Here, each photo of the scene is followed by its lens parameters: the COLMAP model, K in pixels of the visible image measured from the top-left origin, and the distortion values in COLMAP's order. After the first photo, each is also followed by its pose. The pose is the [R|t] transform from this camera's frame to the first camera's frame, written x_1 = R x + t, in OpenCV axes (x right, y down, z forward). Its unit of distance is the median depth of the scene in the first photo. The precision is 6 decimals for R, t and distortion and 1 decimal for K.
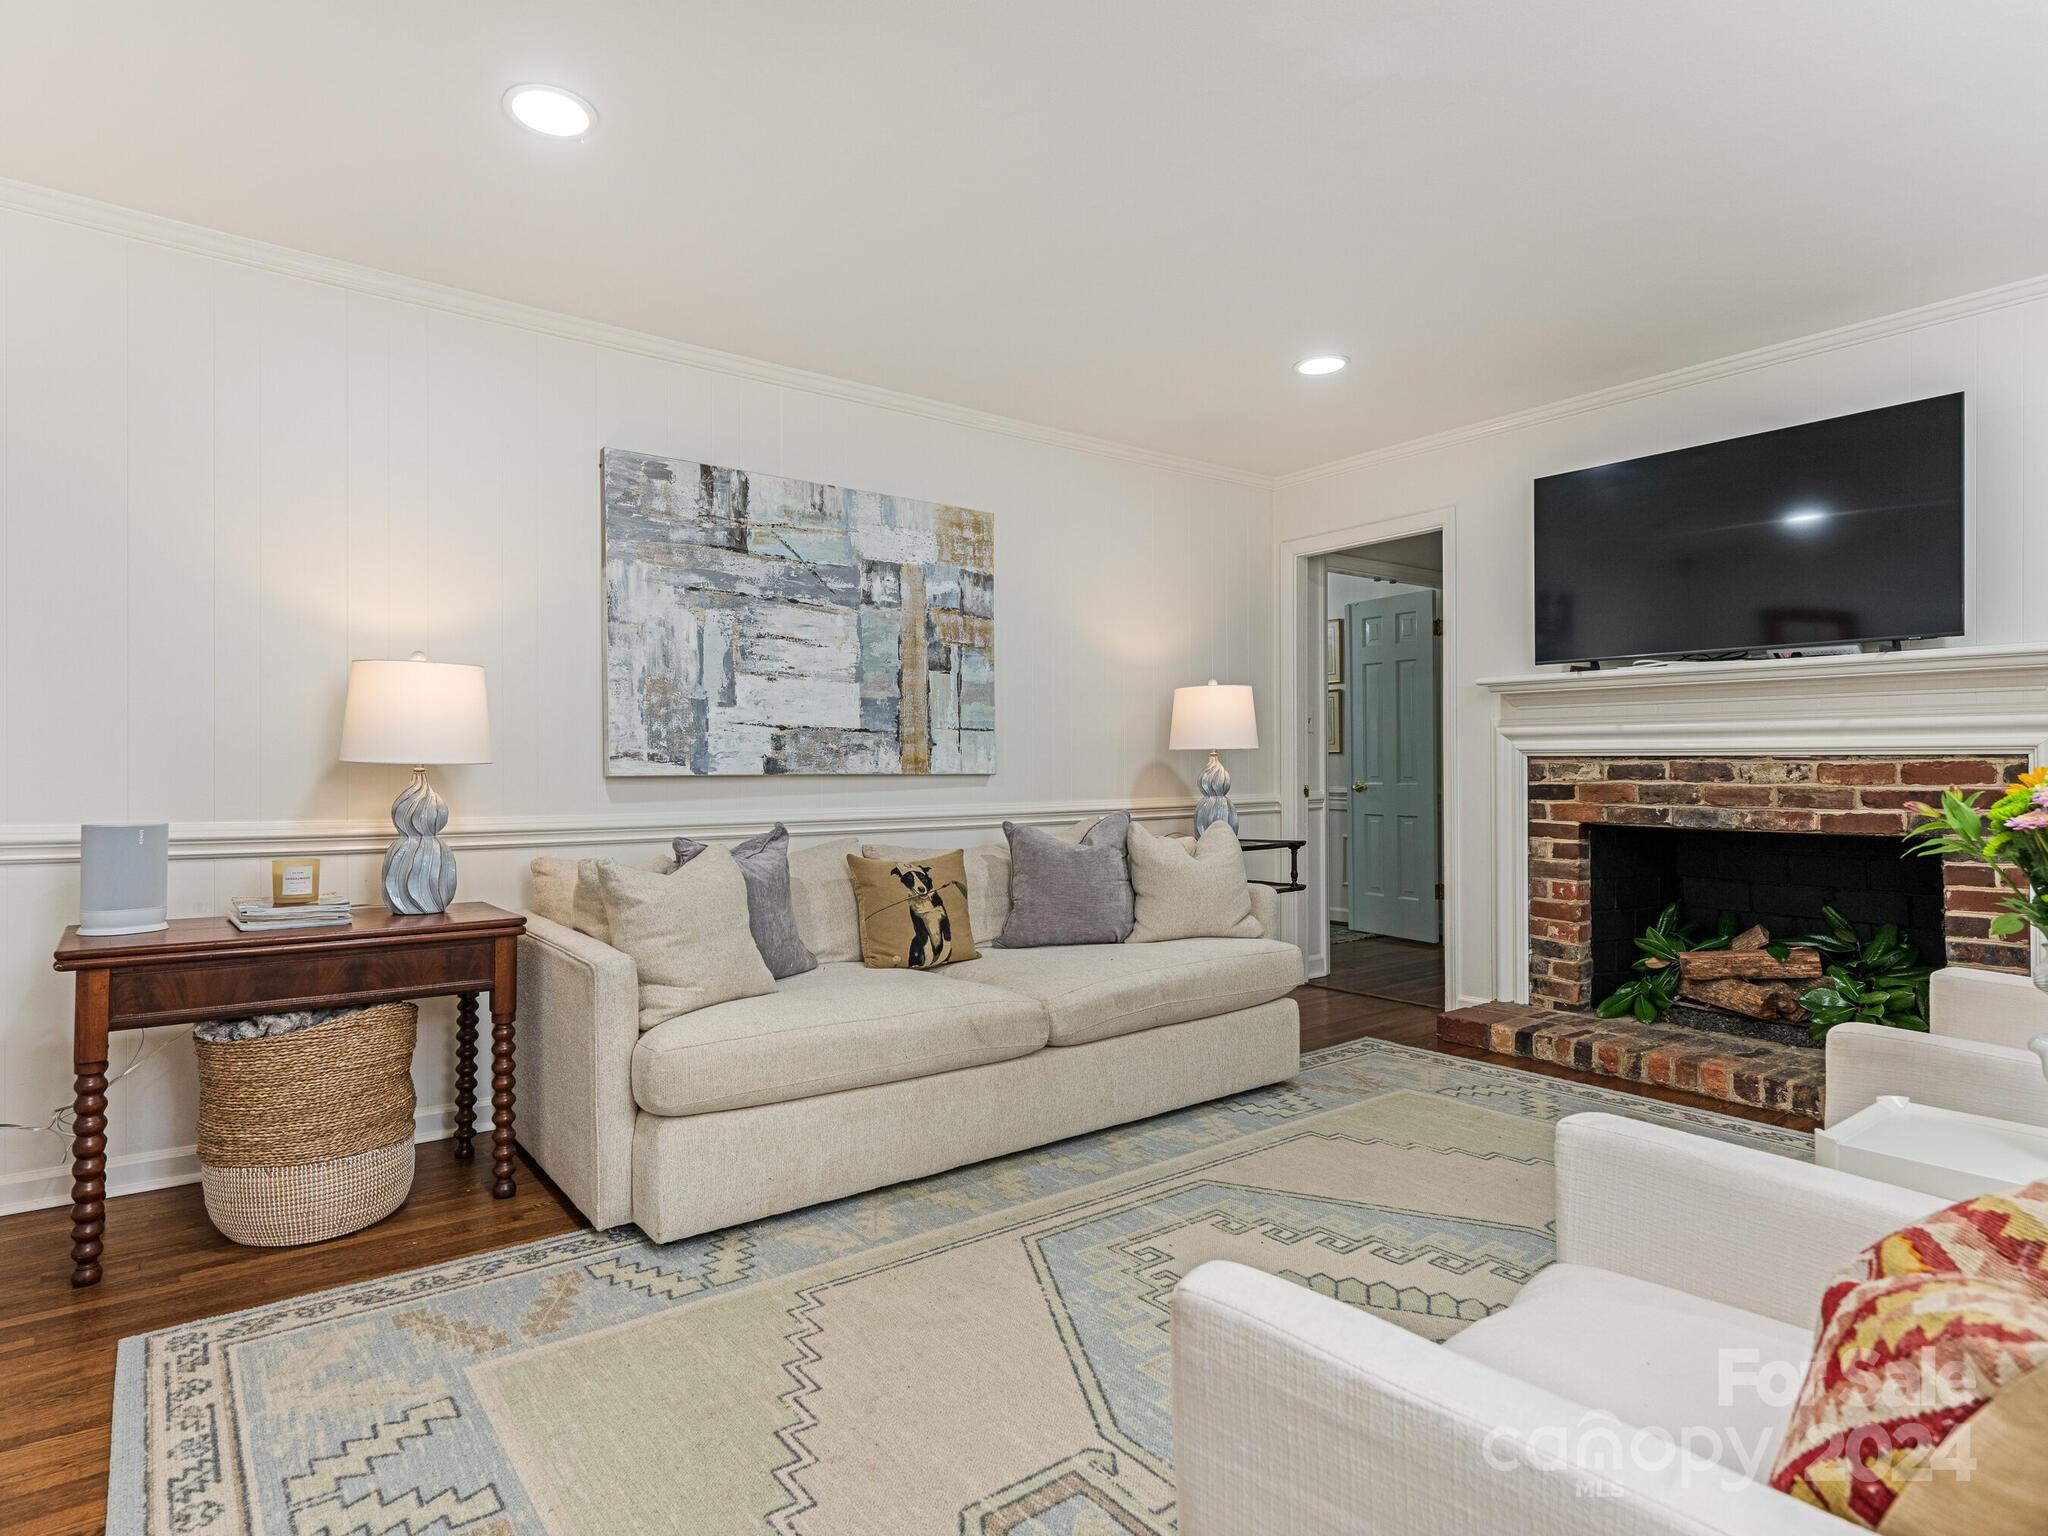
lens RADIAL K [[1120.5, 0, 961.8], [0, 1120.5, 769.6], [0, 0, 1]] dist [0.005302, 0.000802]
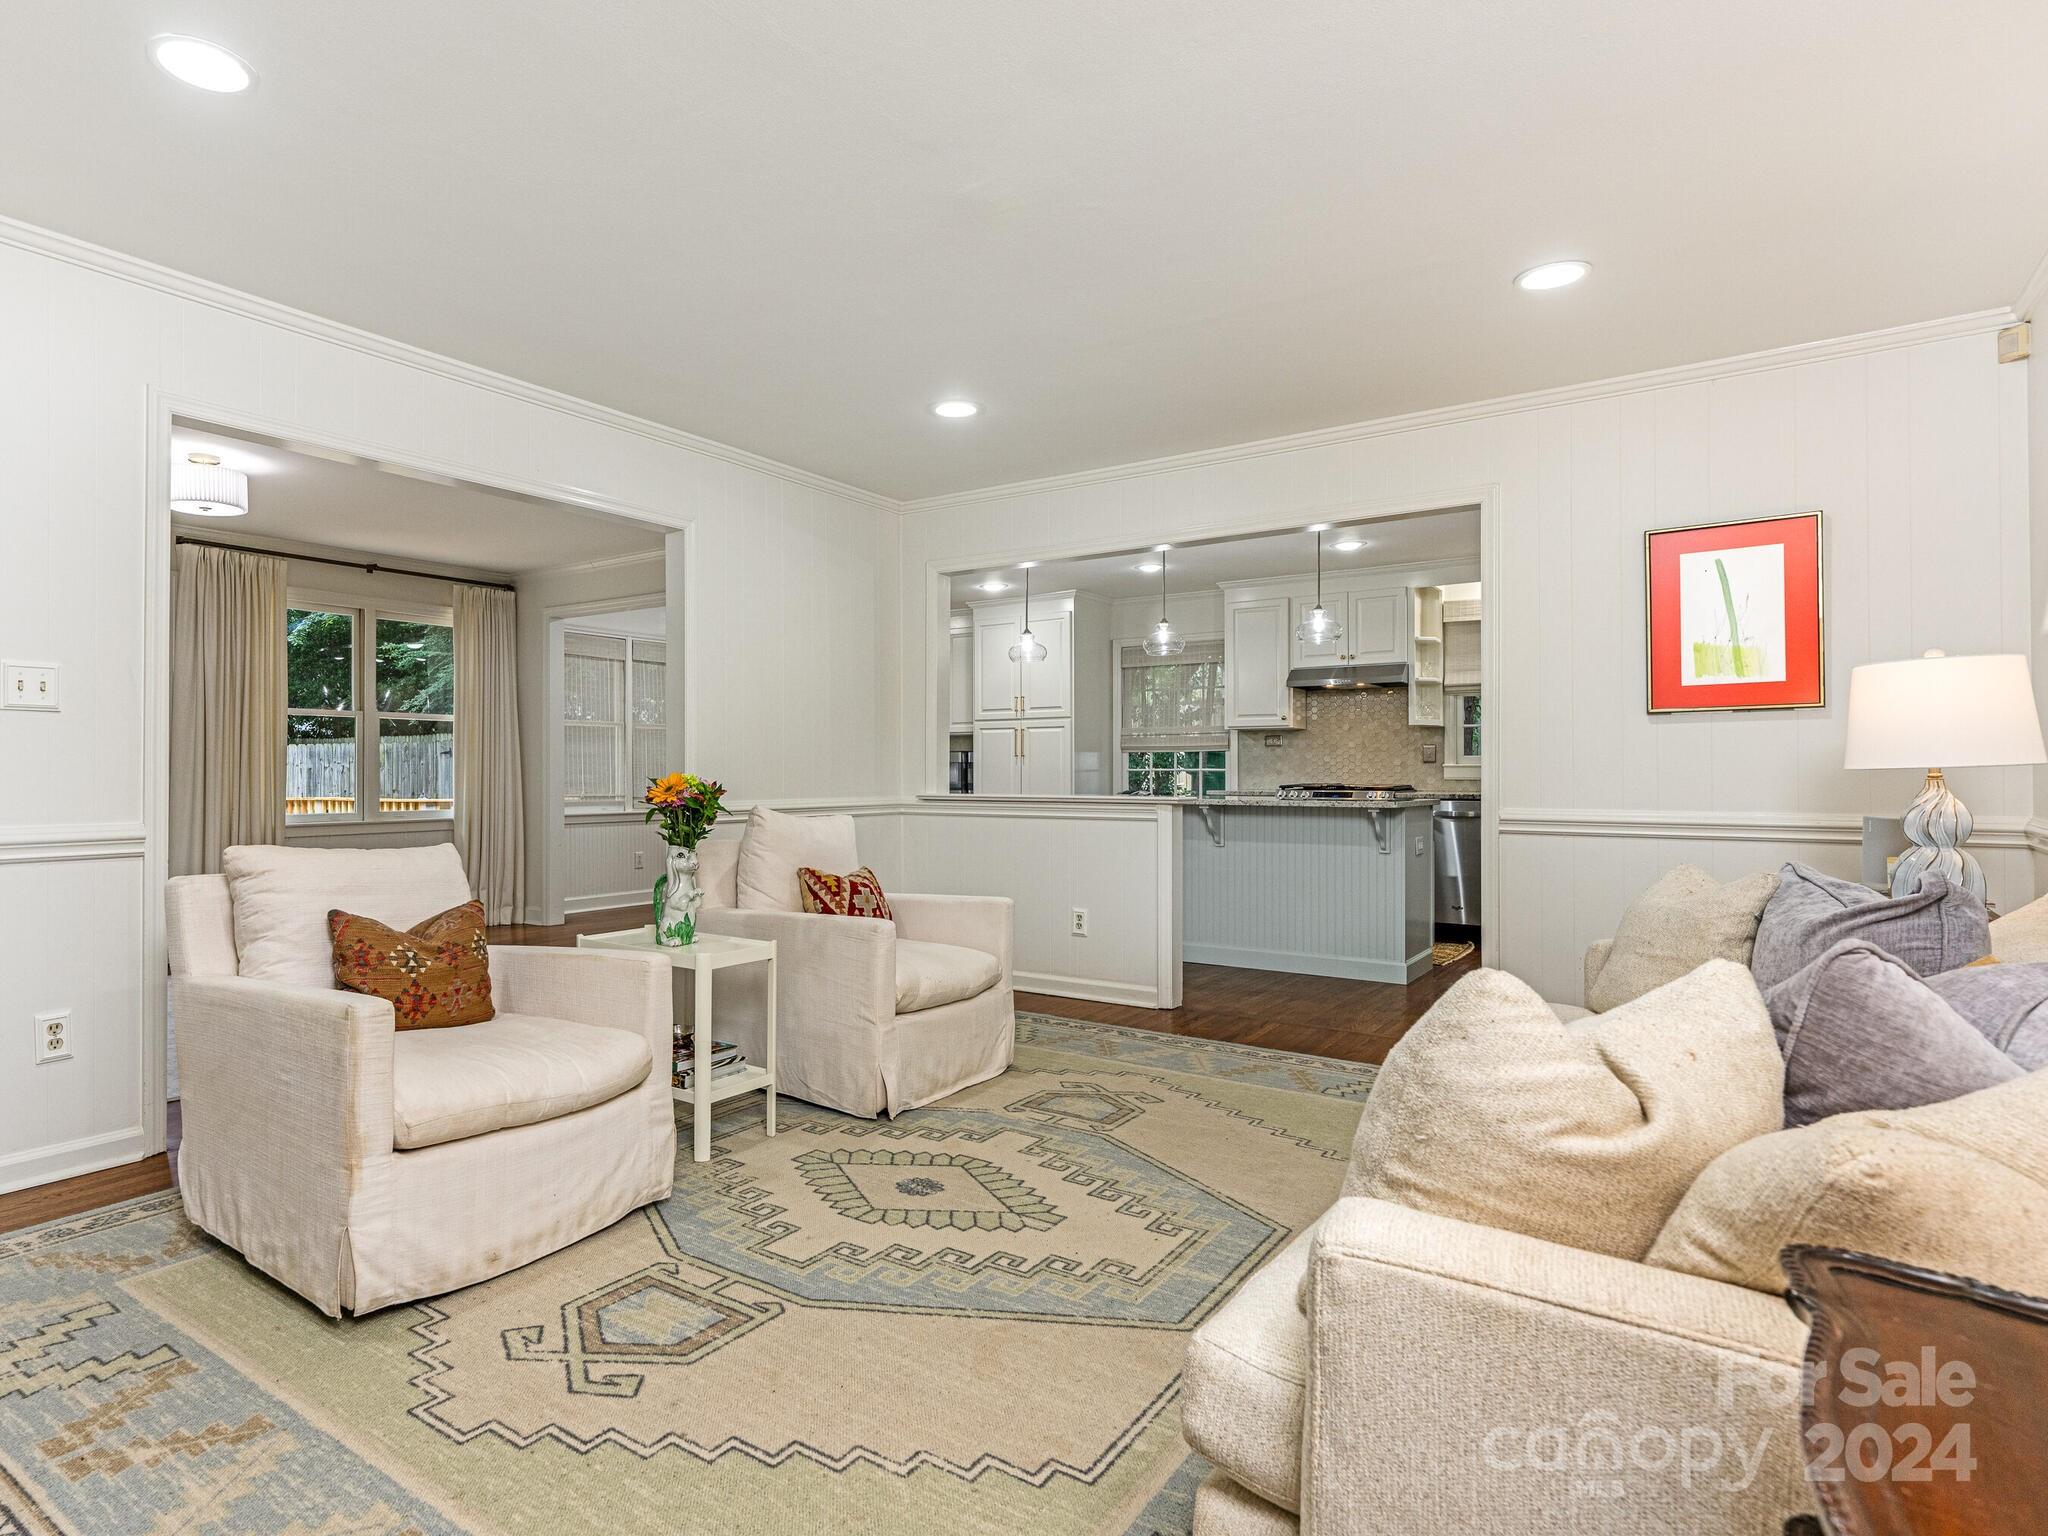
lens RADIAL K [[1142.1, 0, 887.3], [0, 1142.1, 765.0], [0, 0, 1]] dist [0.002781, 0.000179]
pose [[-0.959156, -0.000234, -0.282878, 0.450666], [0.000042, 1.000000, -0.000969, -0.006201], [0.282878, -0.000942, -0.959155, 1.212539]]
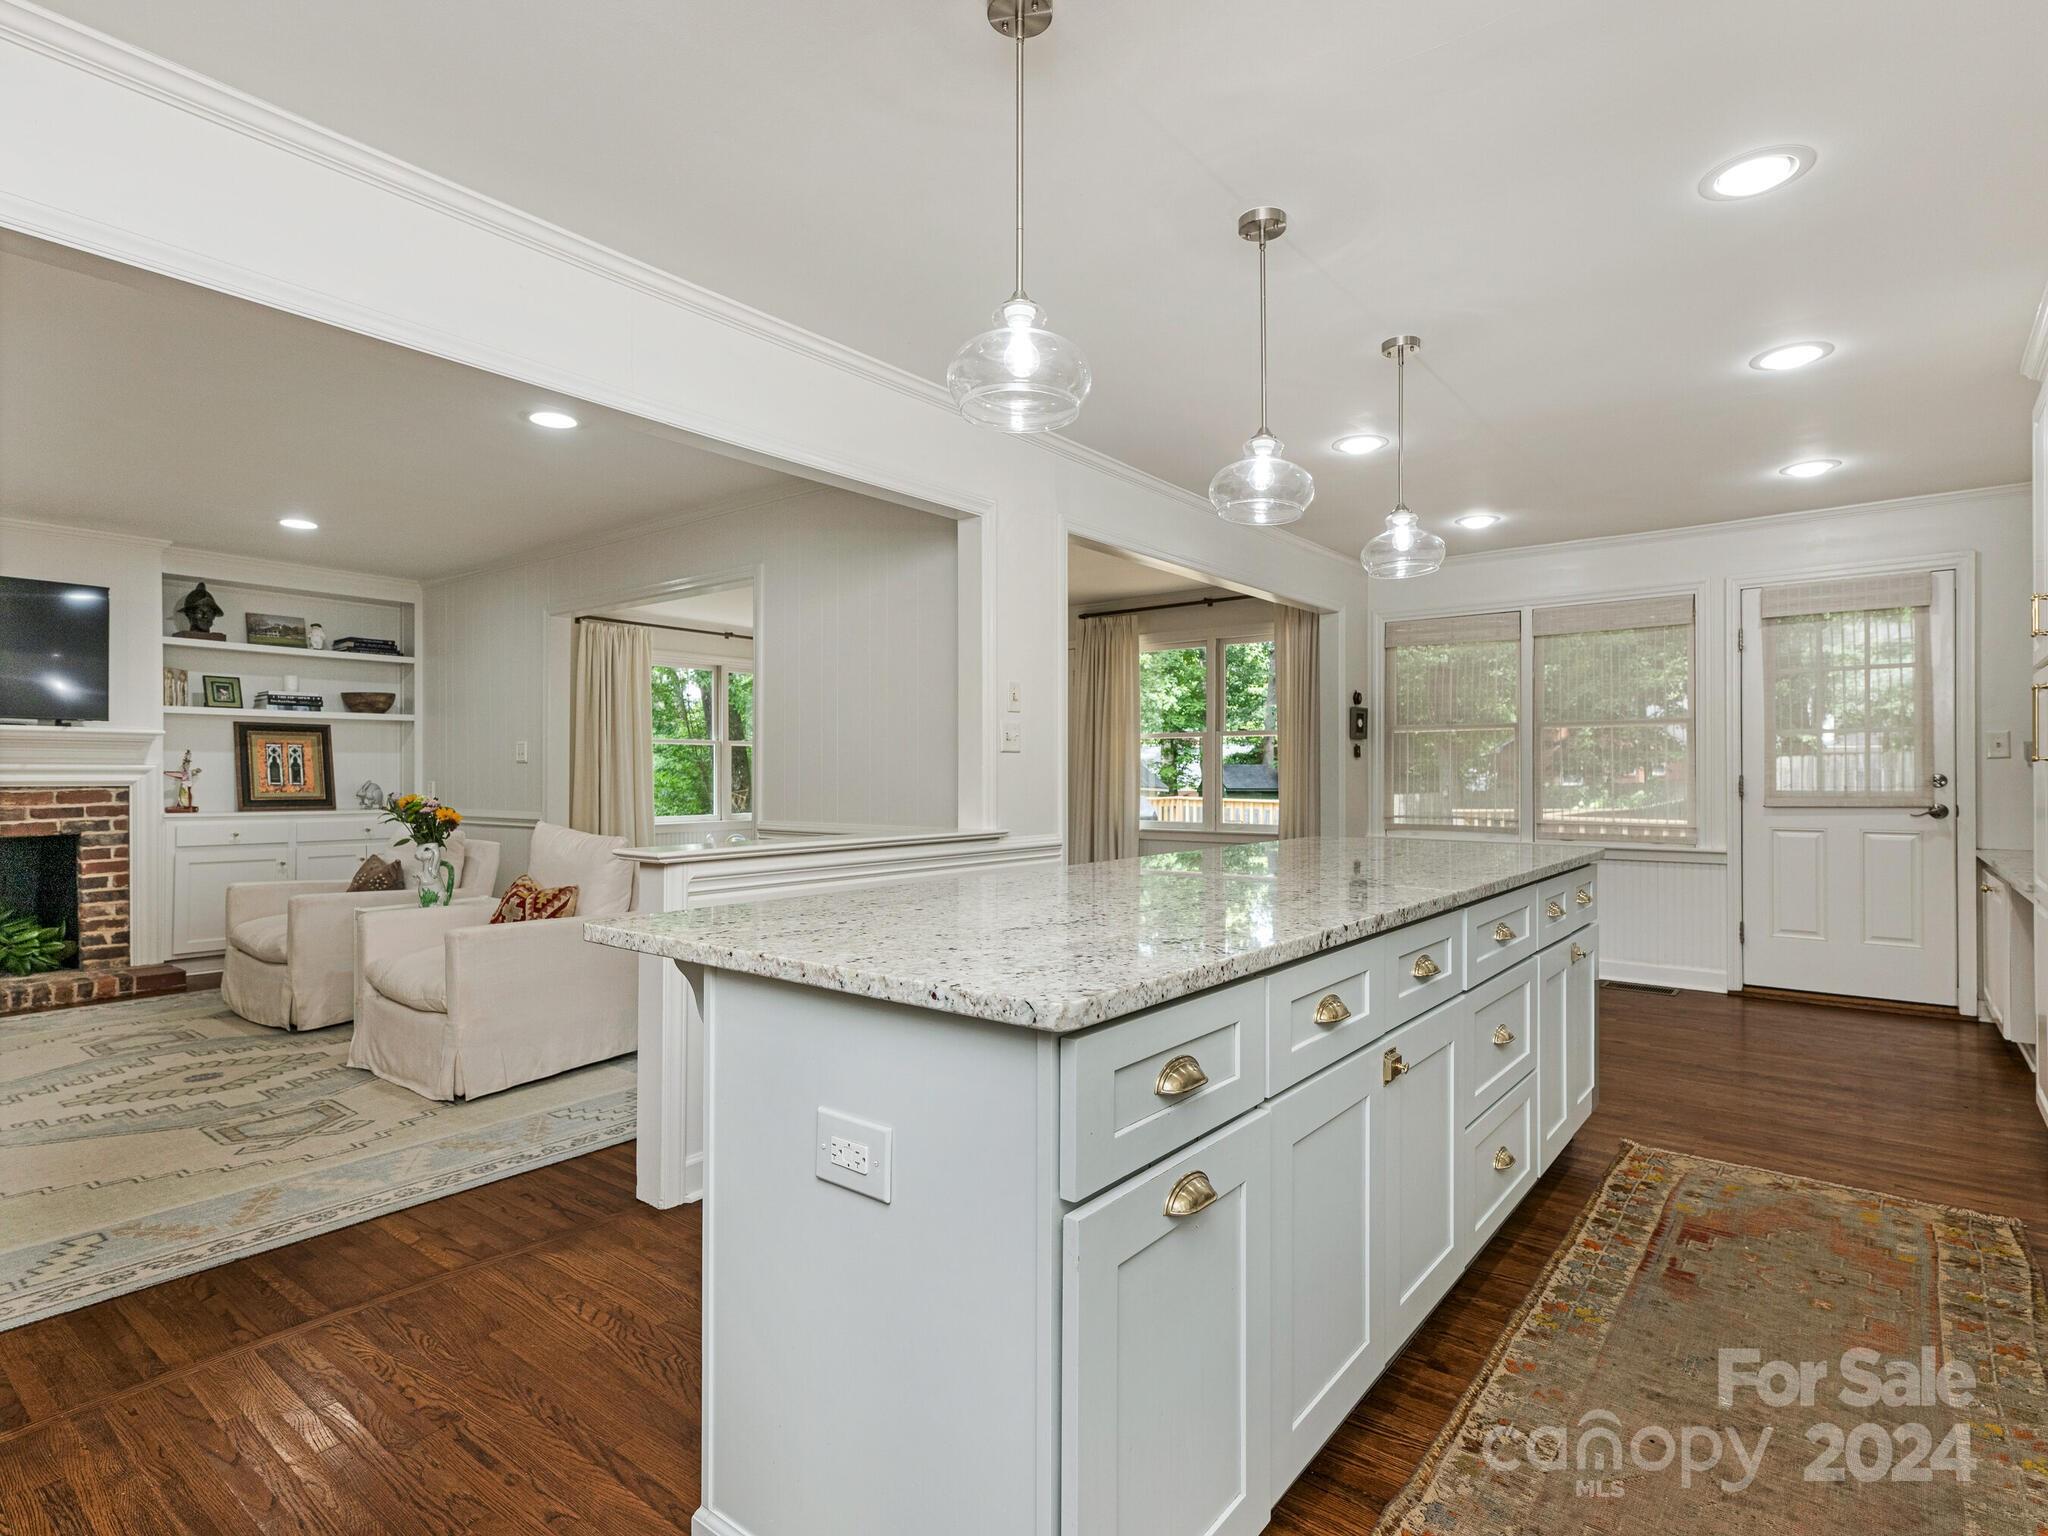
lens RADIAL K [[1048.4, 0, 1024.0], [0, 1048.4, 768.0], [0, 0, 1]] dist [0.016750, 0.000231]
pose [[-0.261898, 0.007409, 0.965067, -0.967327], [0.006077, 0.999963, -0.006028, -0.019904], [-0.965076, 0.004286, -0.261934, 0.015377]]
